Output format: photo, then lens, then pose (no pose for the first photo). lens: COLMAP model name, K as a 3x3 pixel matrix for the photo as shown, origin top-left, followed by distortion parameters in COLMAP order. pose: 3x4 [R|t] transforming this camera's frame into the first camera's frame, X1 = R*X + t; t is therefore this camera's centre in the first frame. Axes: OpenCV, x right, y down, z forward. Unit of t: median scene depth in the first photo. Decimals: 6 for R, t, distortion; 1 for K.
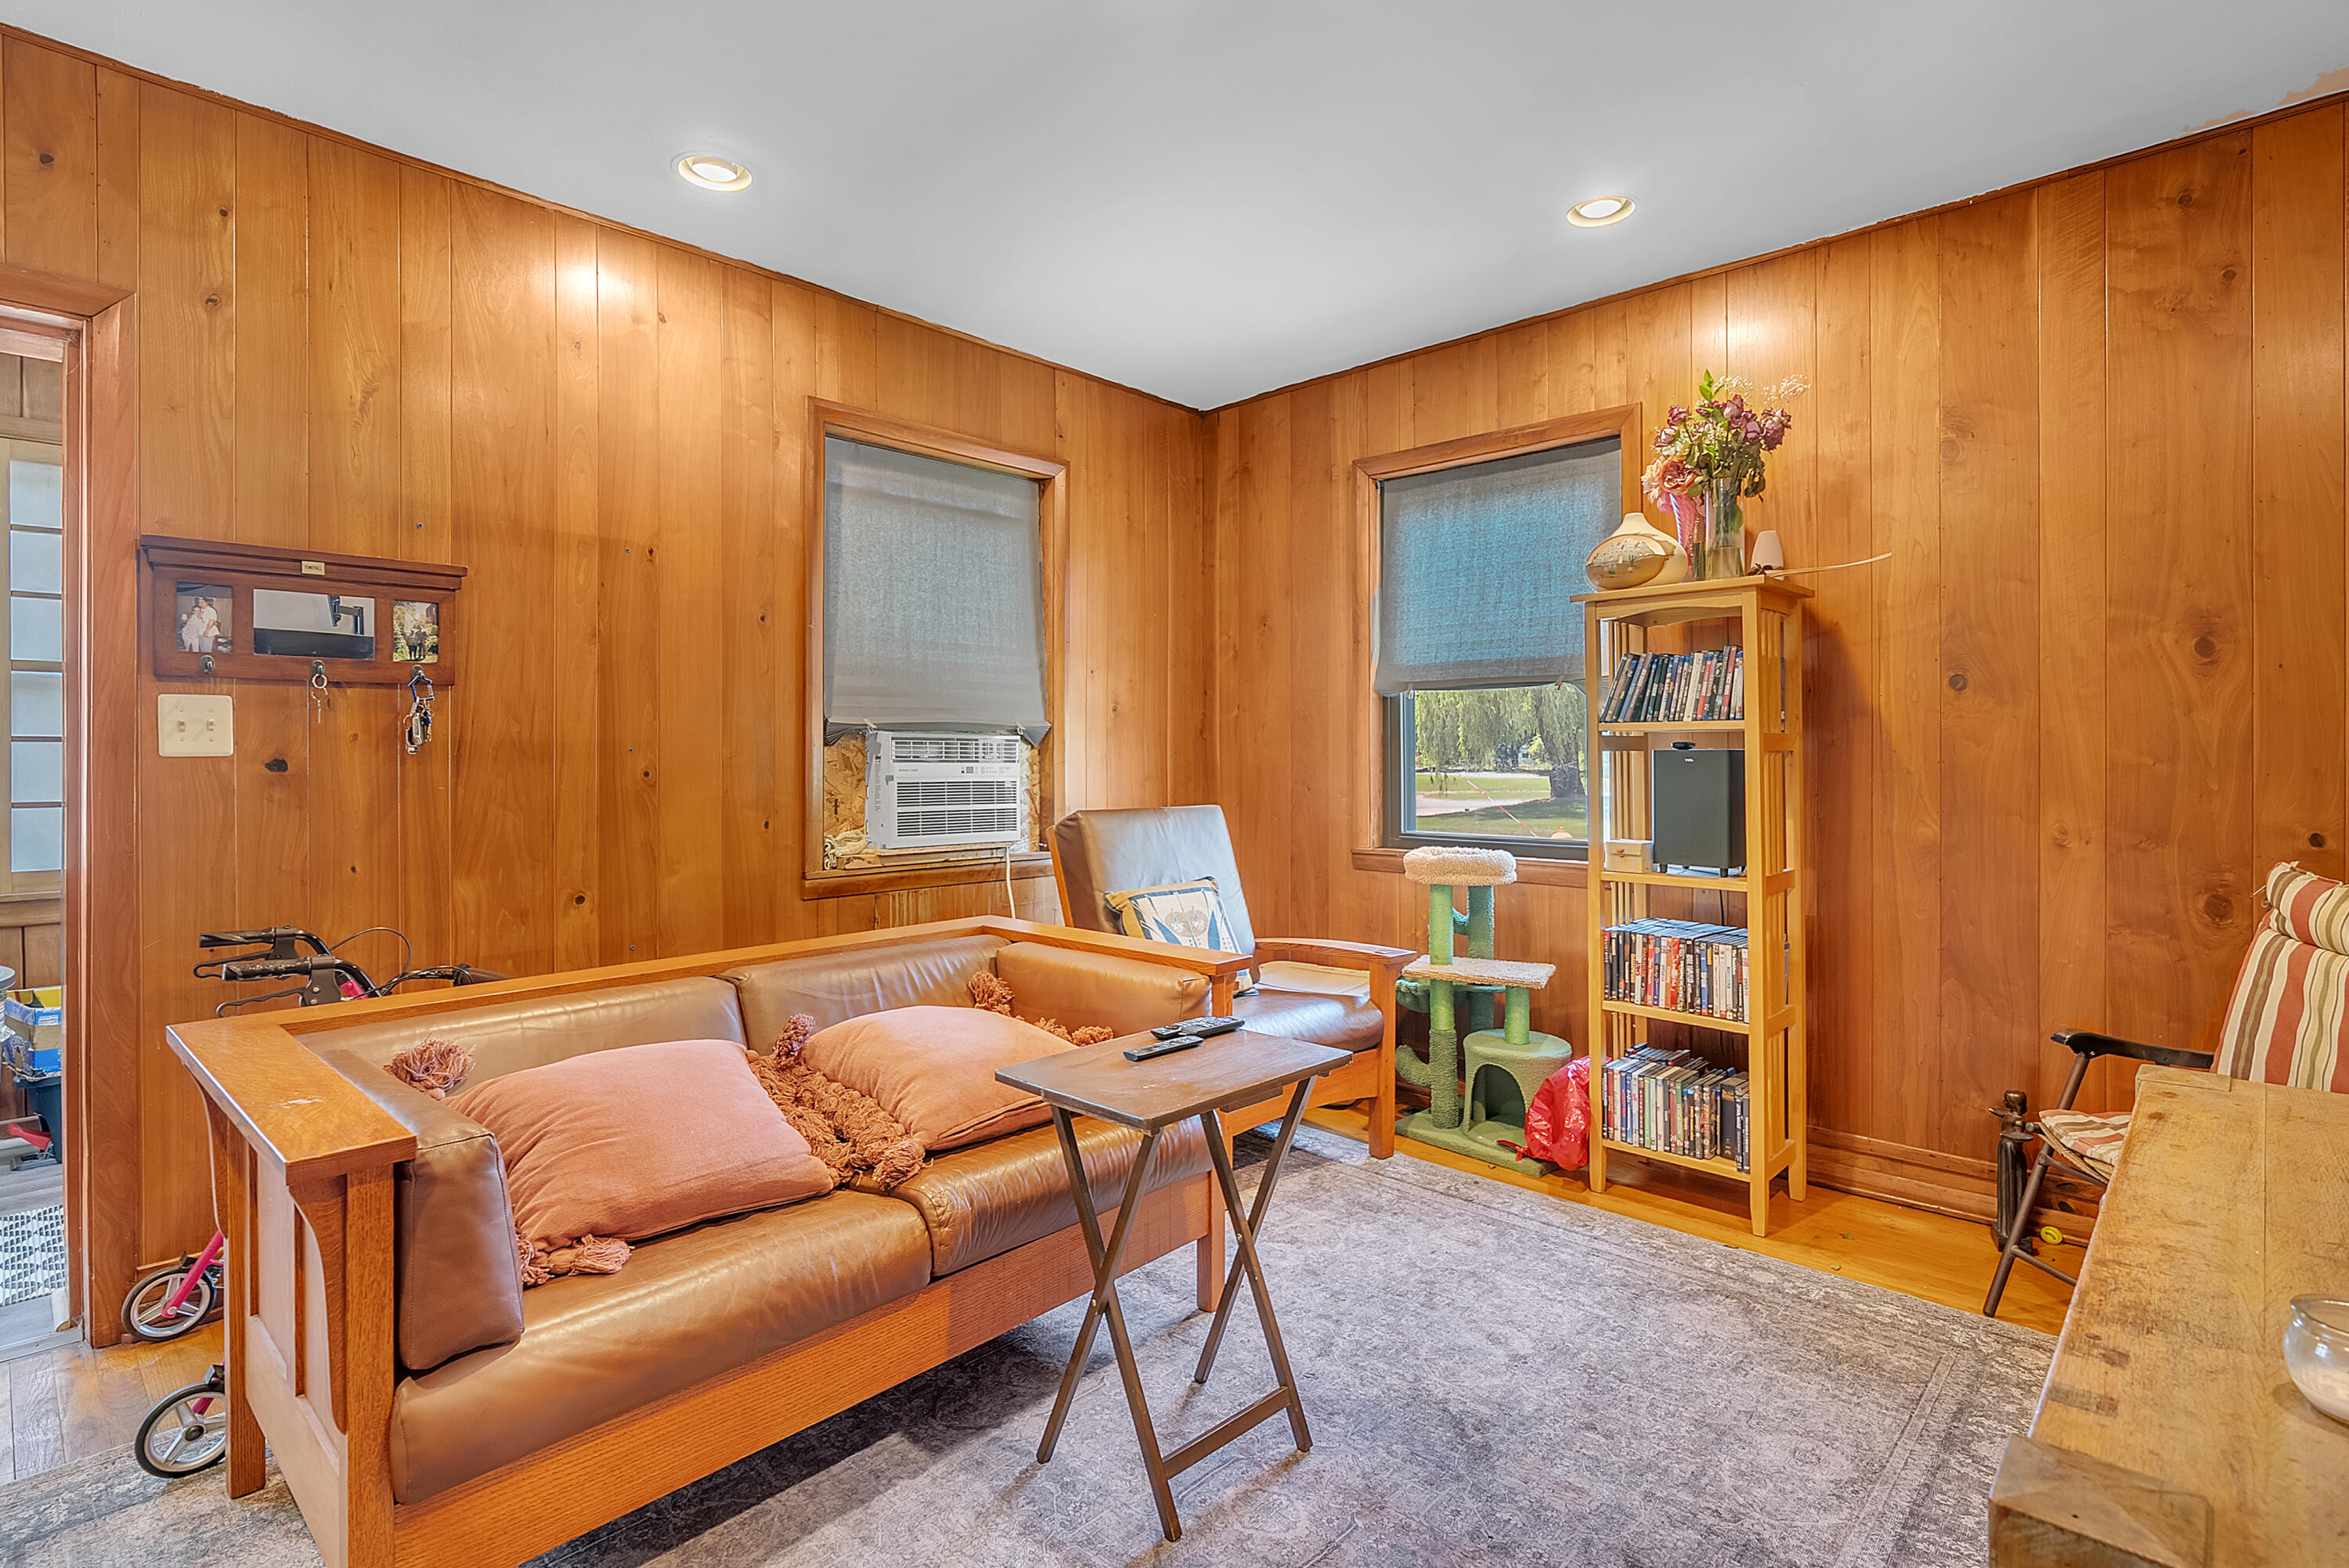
lens RADIAL K [[1173.7, 0, 1182.9], [0, 1173.7, 766.1], [0, 0, 1]] dist [-0.001284, 0.000394]
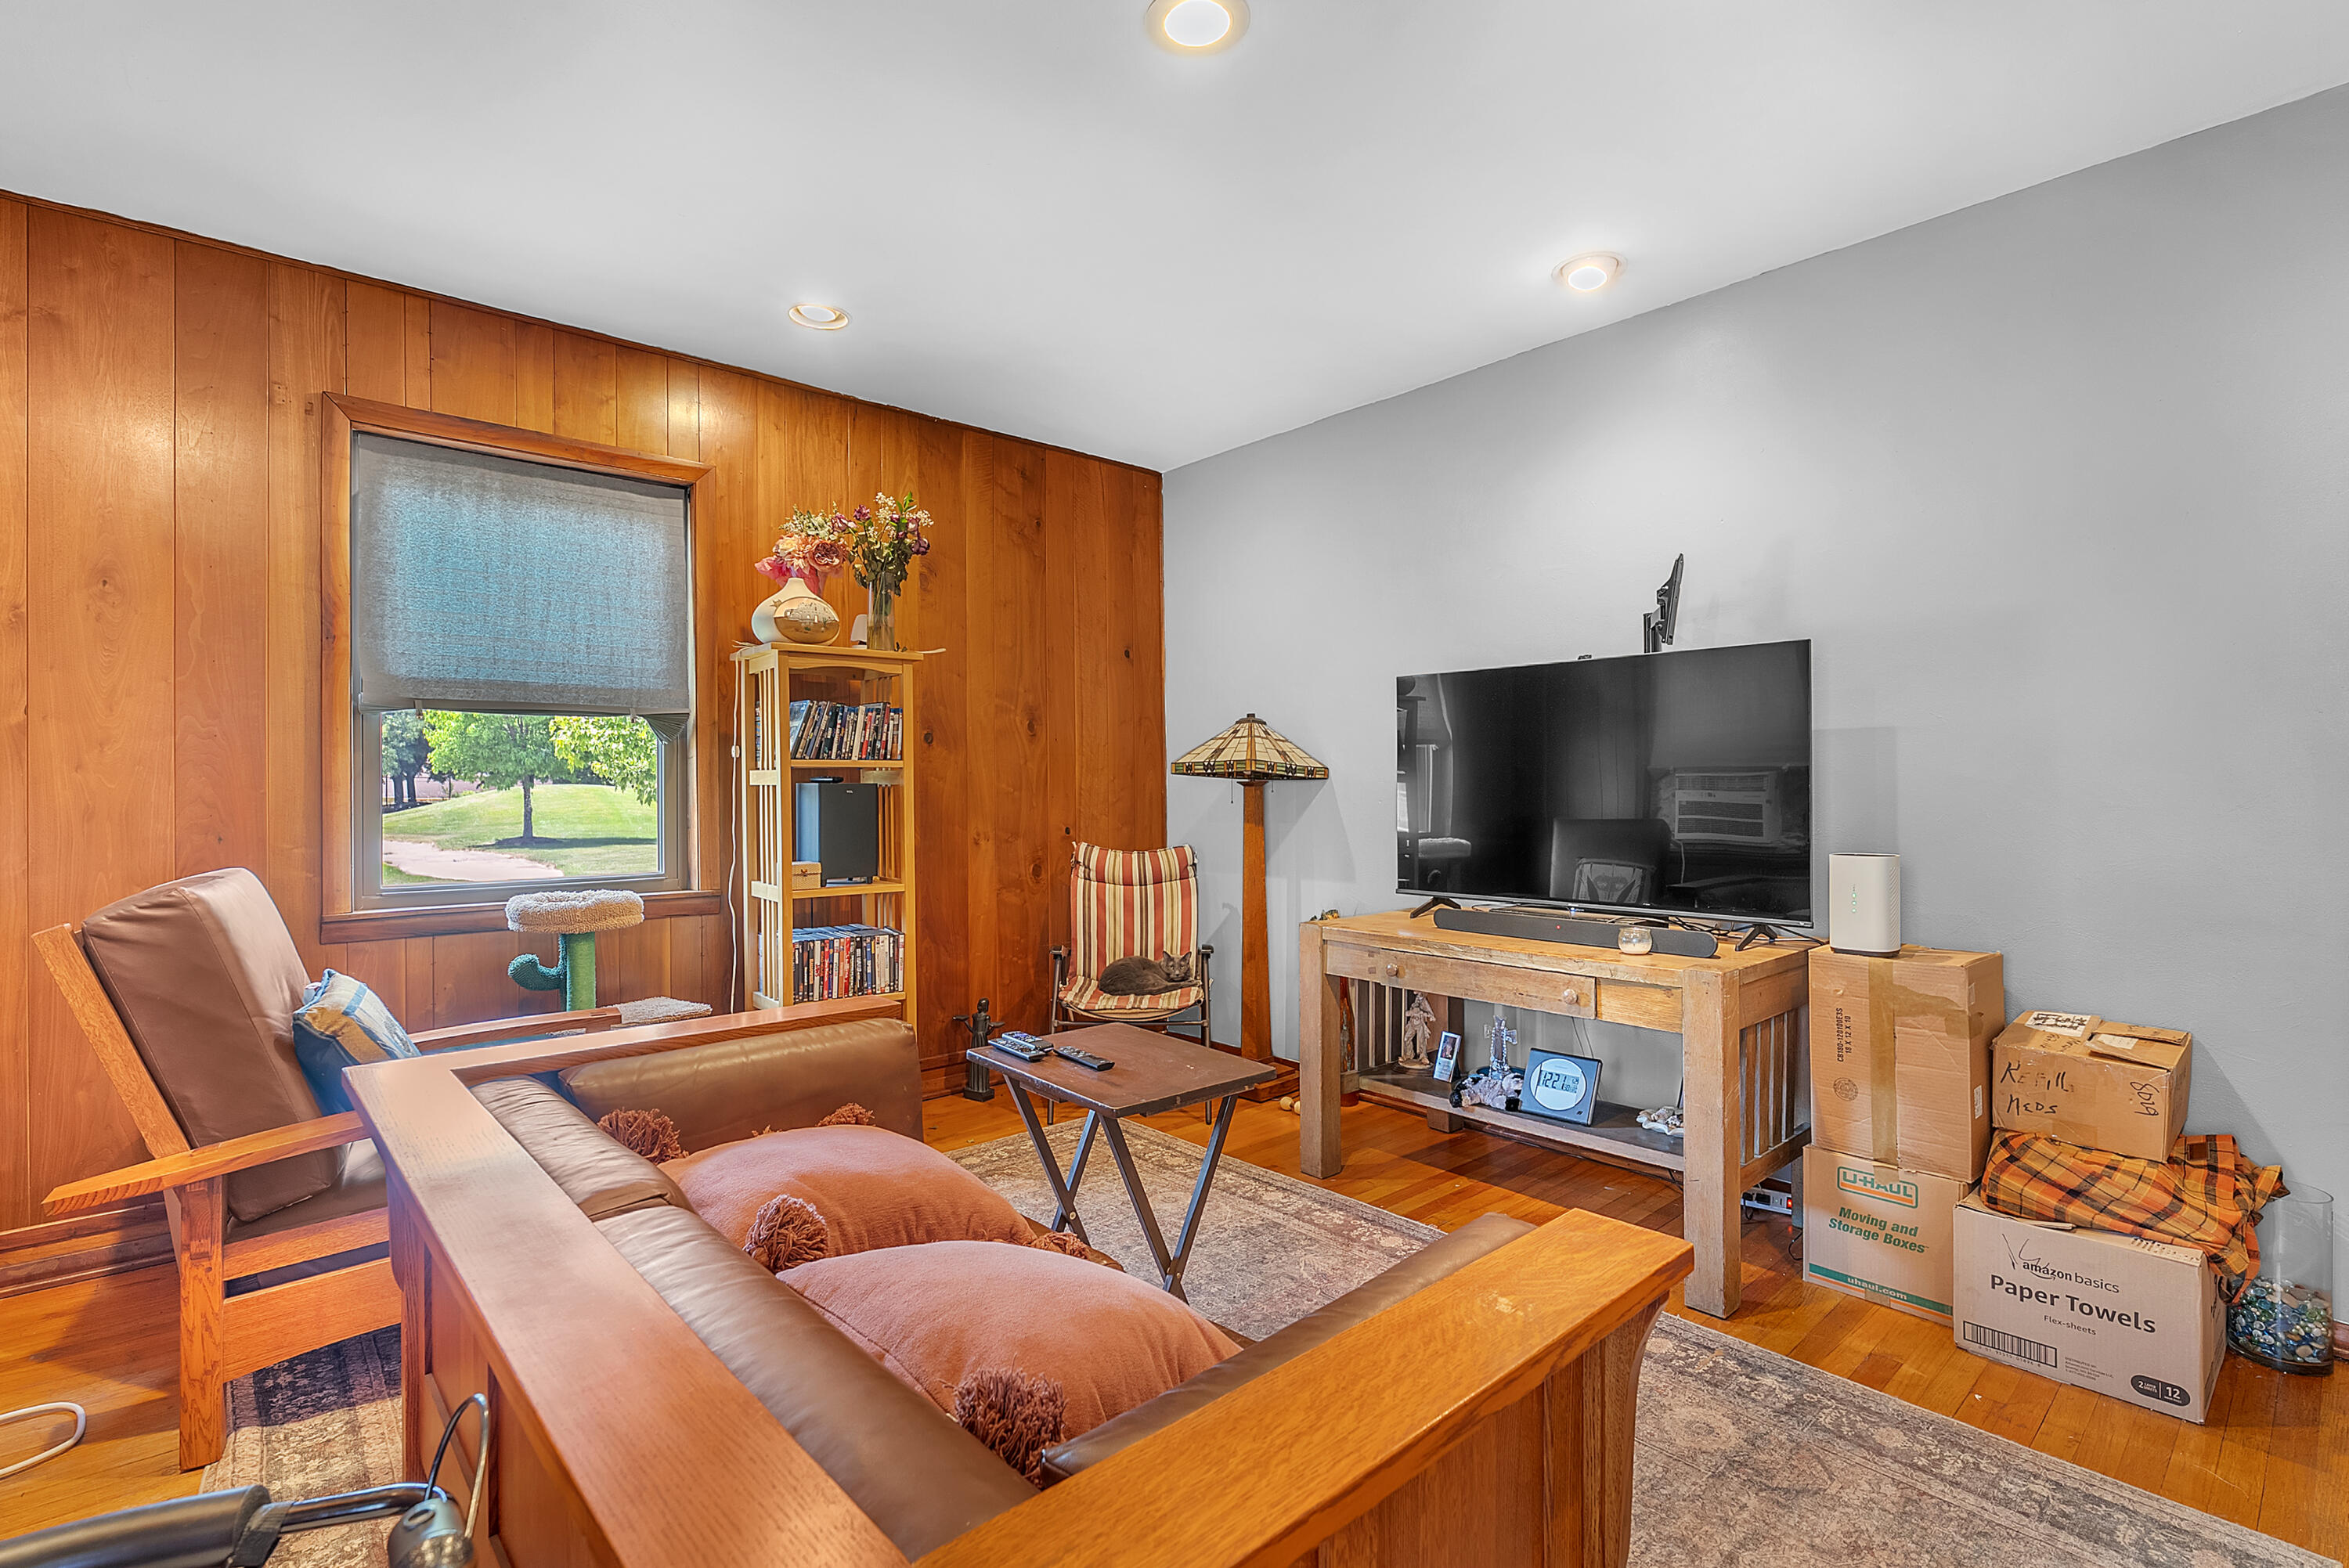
lens RADIAL K [[1112.0, 0, 1183.1], [0, 1112.0, 784.2], [0, 0, 1]] dist [0.001118, 0.000224]
pose [[0.069071, 0.000094, 0.997612, -0.727645], [0.013566, 0.999907, -0.001034, -0.007197], [-0.997519, 0.013605, 0.069064, 0.586070]]
